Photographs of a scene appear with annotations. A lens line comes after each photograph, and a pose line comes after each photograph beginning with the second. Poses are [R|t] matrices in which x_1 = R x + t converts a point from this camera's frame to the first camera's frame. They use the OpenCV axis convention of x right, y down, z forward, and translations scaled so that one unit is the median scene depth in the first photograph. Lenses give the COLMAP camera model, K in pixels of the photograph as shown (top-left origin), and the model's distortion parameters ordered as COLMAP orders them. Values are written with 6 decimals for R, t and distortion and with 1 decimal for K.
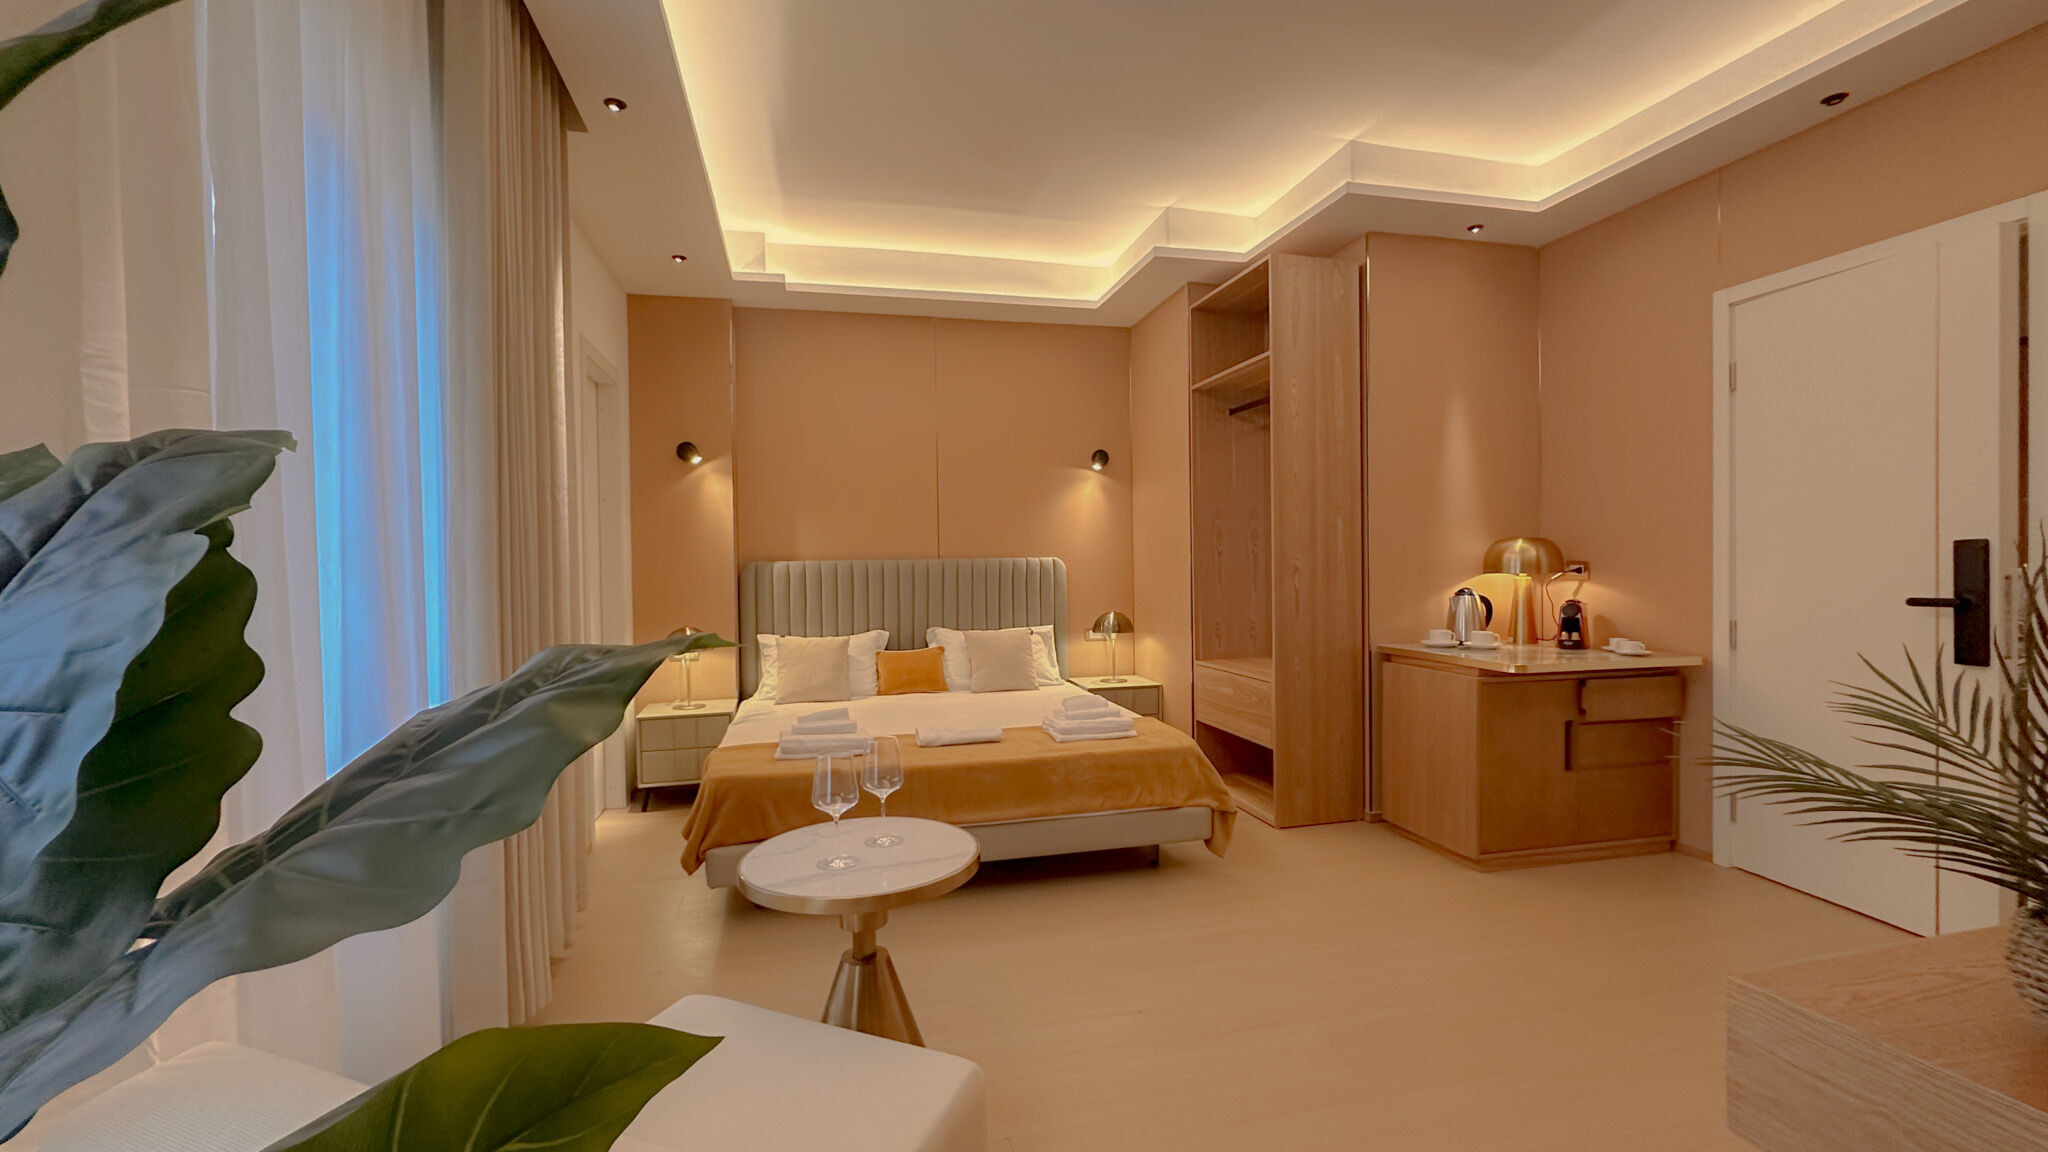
lens RADIAL K [[857.3, 0, 1024.5], [0, 857.3, 575.6], [0, 0, 1]] dist [-0.003348, 0.000188]
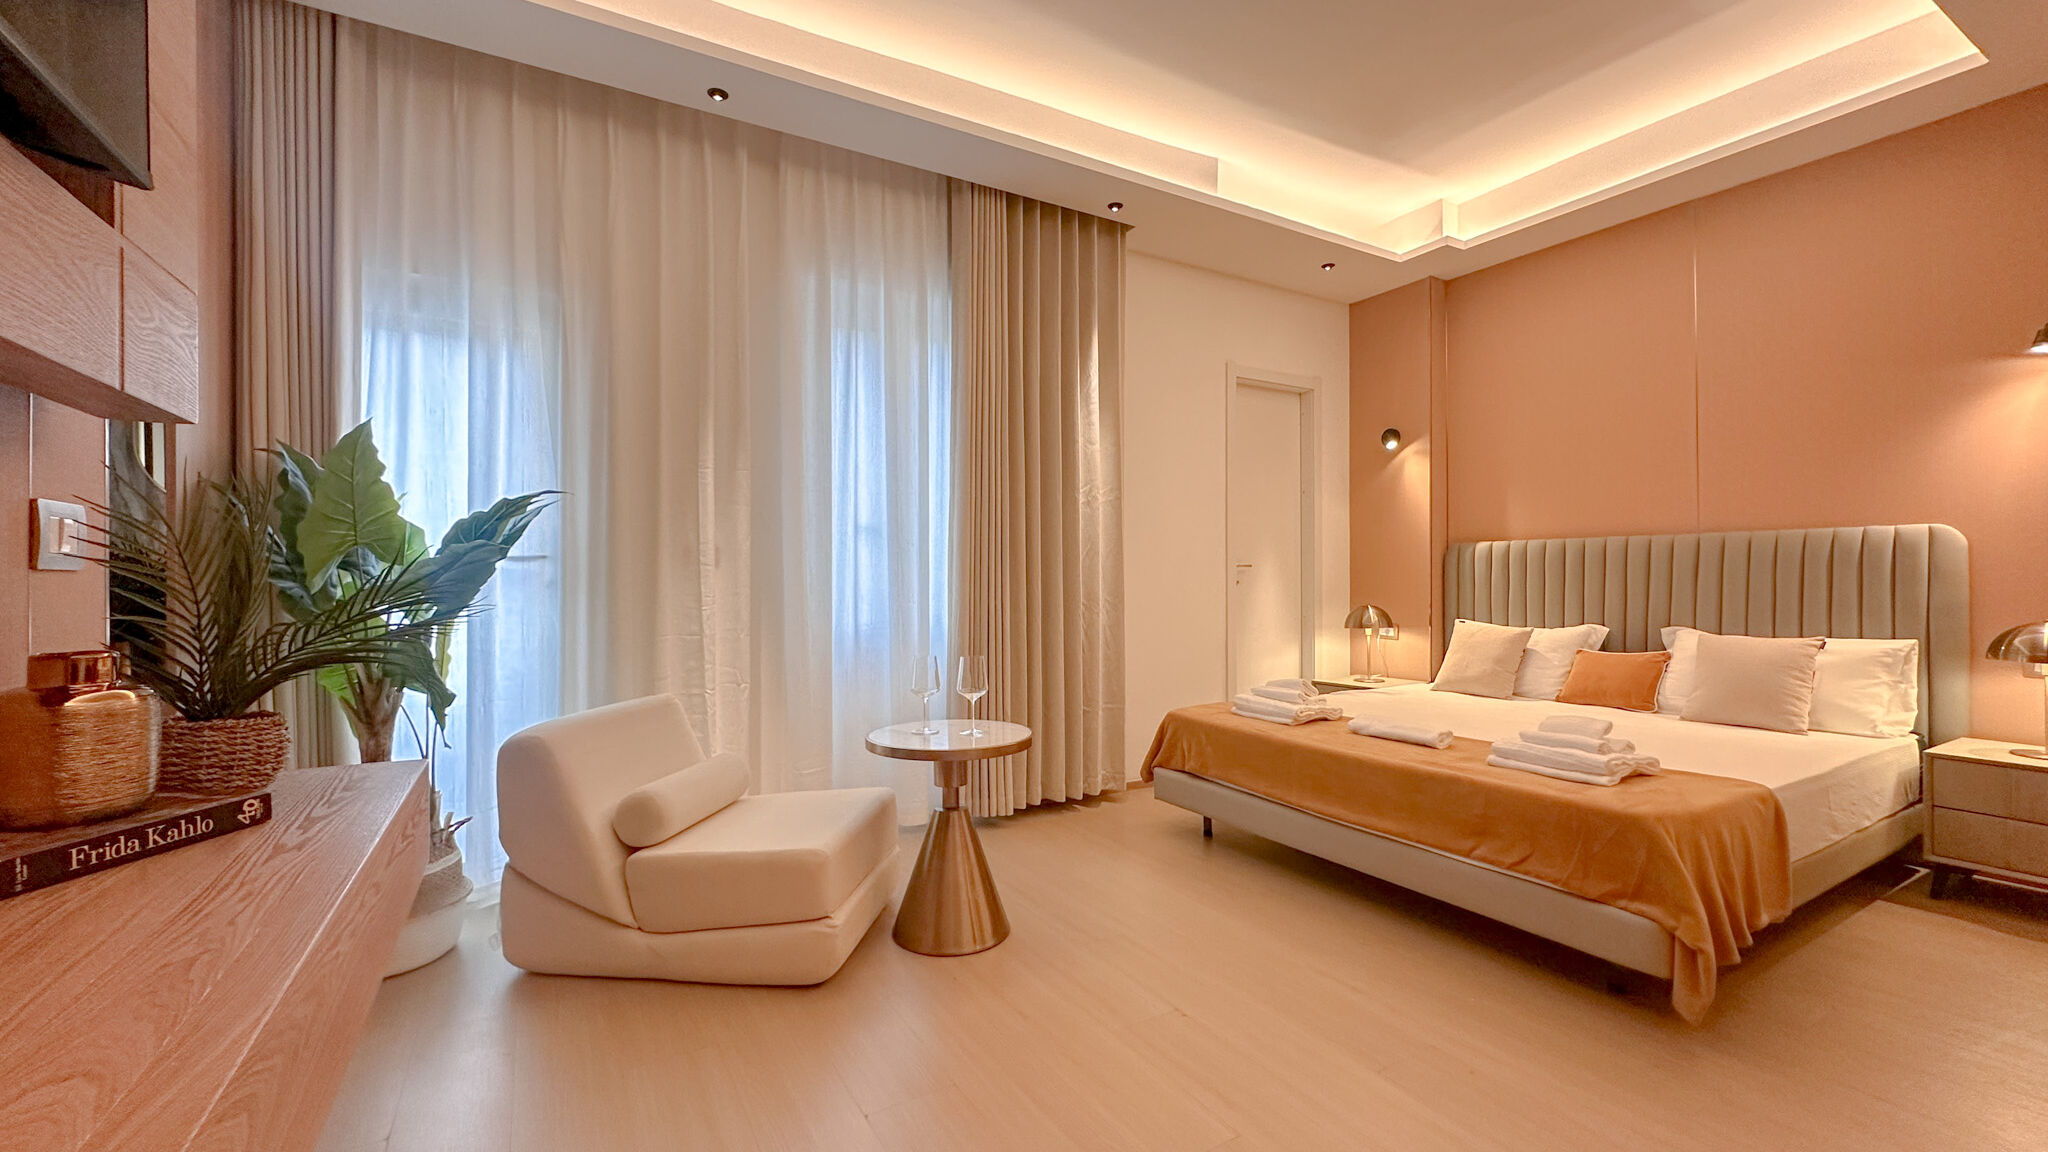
lens RADIAL K [[830.7, 0, 1021.5], [0, 830.7, 575.2], [0, 0, 1]] dist [-0.014538, 0.006415]
pose [[0.288336, 0.016117, -0.957394, 0.526287], [-0.015593, 0.999805, 0.012135, 0.020307], [0.957402, 0.011429, 0.288531, 0.331051]]
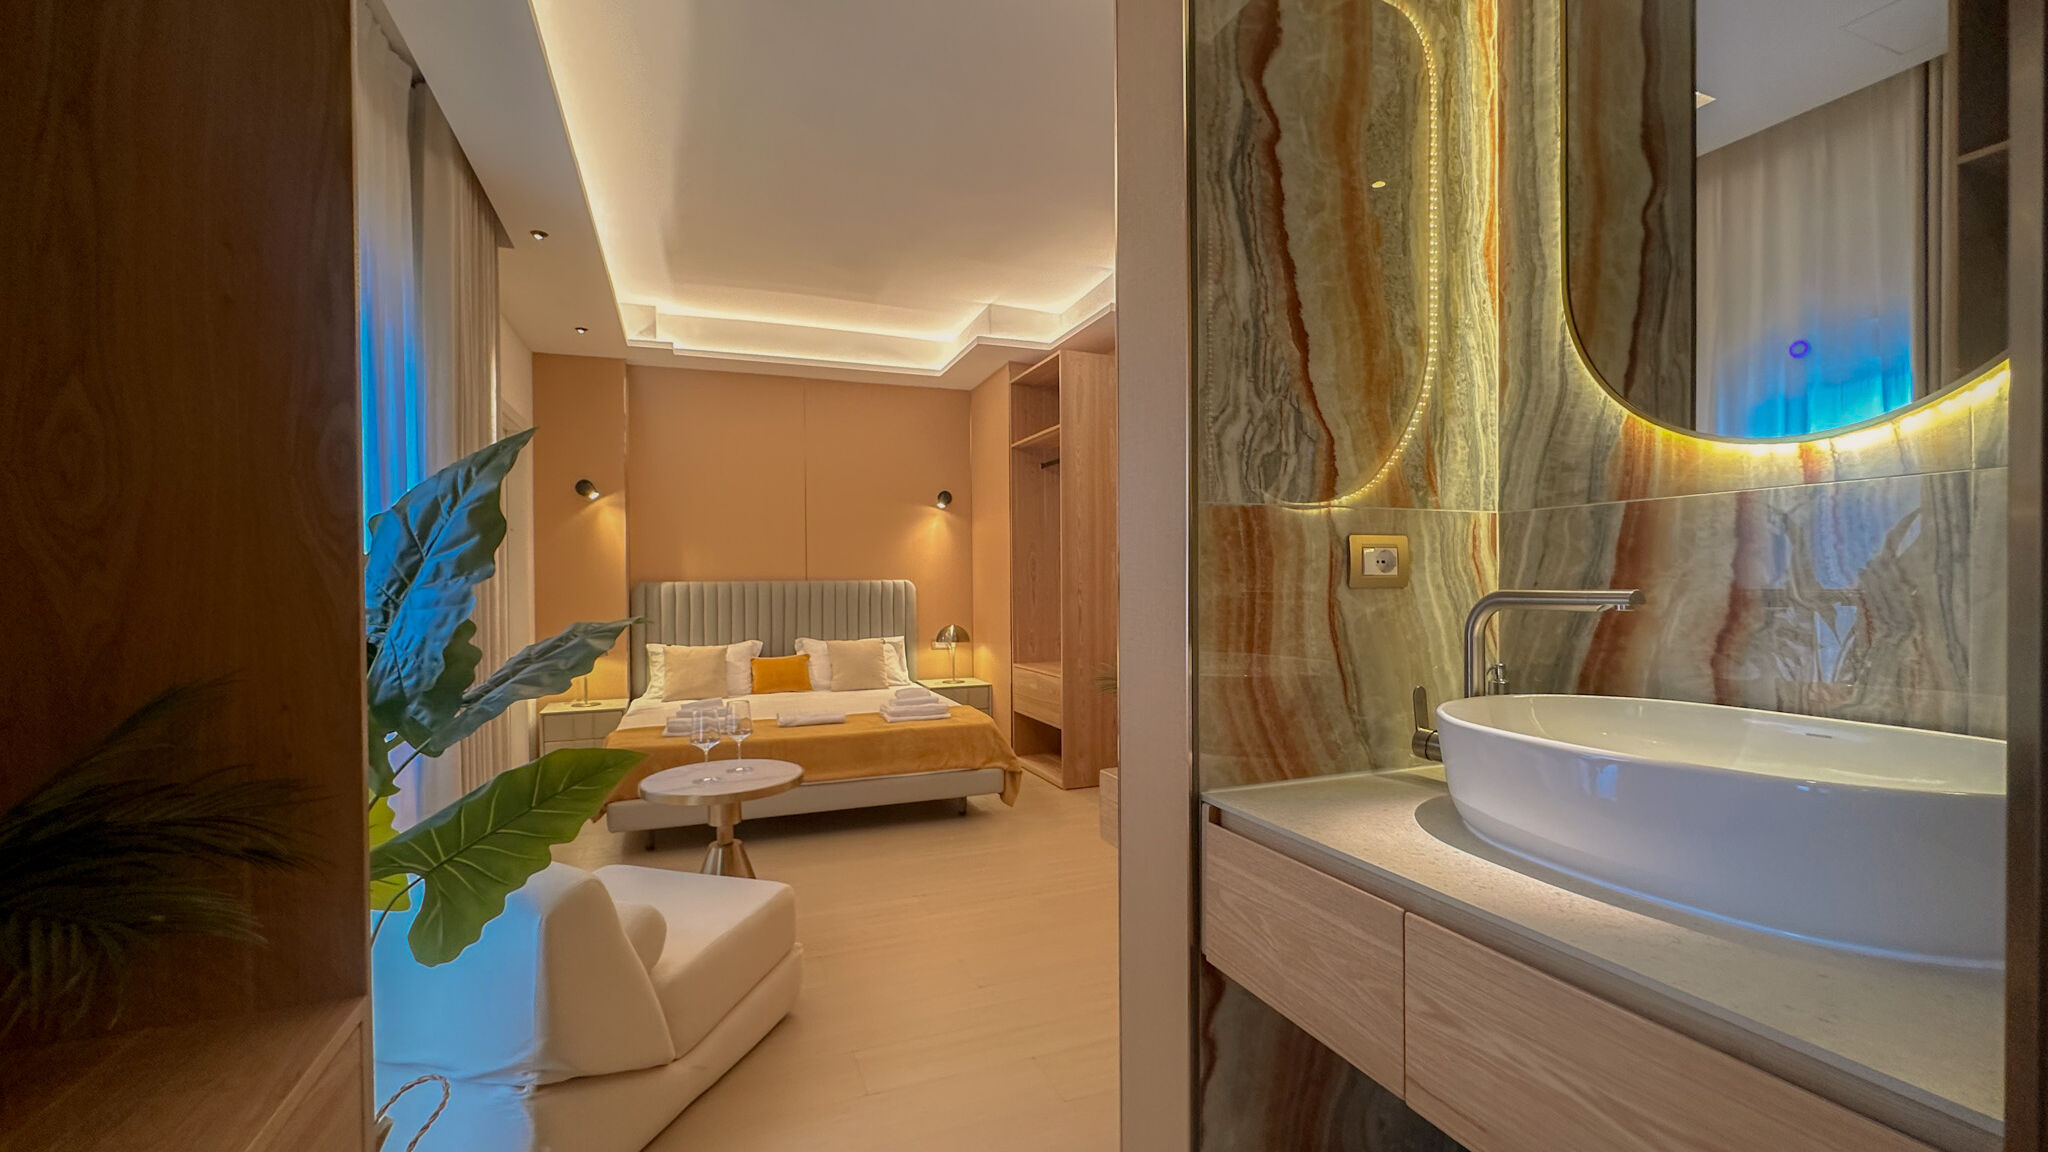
lens RADIAL K [[840.2, 0, 1026.3], [0, 840.2, 592.2], [0, 0, 1]] dist [-0.009220, 0.000171]
pose [[0.991675, 0.005519, 0.128651, 0.068895], [-0.005026, 0.999979, -0.004163, -0.000083], [-0.128672, 0.003482, 0.991681, -0.253146]]
